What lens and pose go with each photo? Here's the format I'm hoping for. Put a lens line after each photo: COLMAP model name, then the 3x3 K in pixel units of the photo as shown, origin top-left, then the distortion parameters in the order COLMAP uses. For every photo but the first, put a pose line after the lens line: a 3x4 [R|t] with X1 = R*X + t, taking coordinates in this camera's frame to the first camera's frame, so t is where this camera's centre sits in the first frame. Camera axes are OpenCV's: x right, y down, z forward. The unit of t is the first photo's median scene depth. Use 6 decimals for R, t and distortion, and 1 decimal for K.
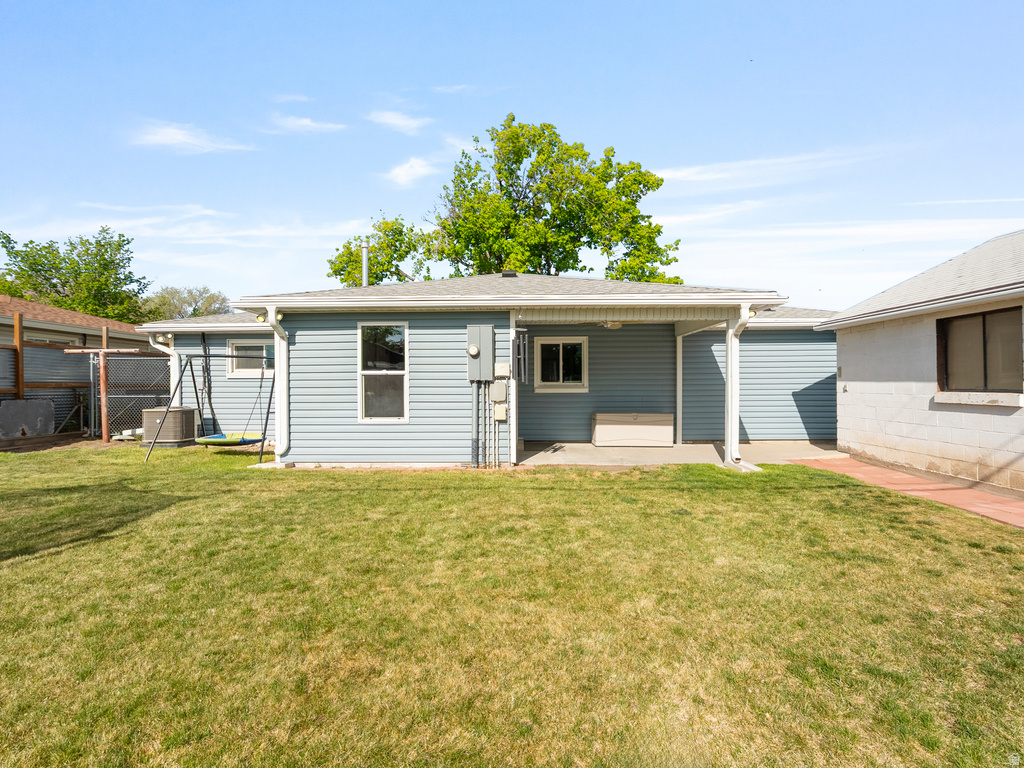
lens RADIAL K [[524.1, 0, 509.8], [0, 524.1, 383.2], [0, 0, 1]] dist [-0.010172, 0.005149]
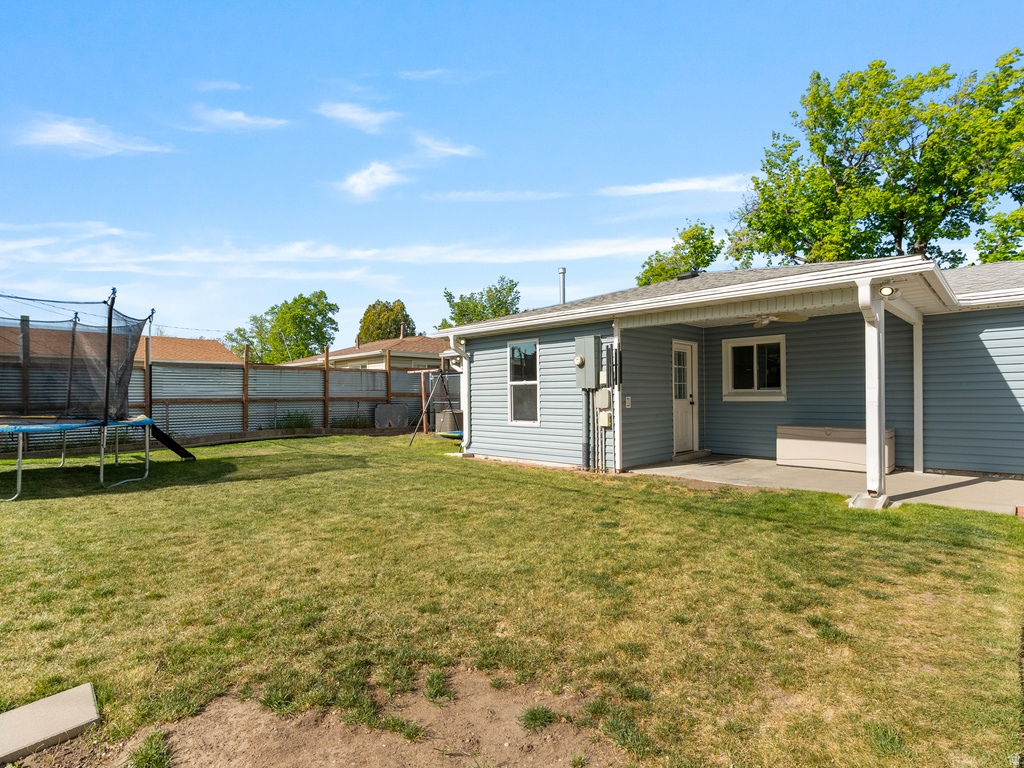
lens RADIAL K [[524.1, 0, 506.9], [0, 524.1, 388.6], [0, 0, 1]] dist [-0.010172, 0.005149]
pose [[0.728257, -0.012060, -0.685199, 0.538822], [0.006709, 0.999923, -0.010469, 0.004897], [0.685272, 0.003027, 0.728281, 0.114410]]
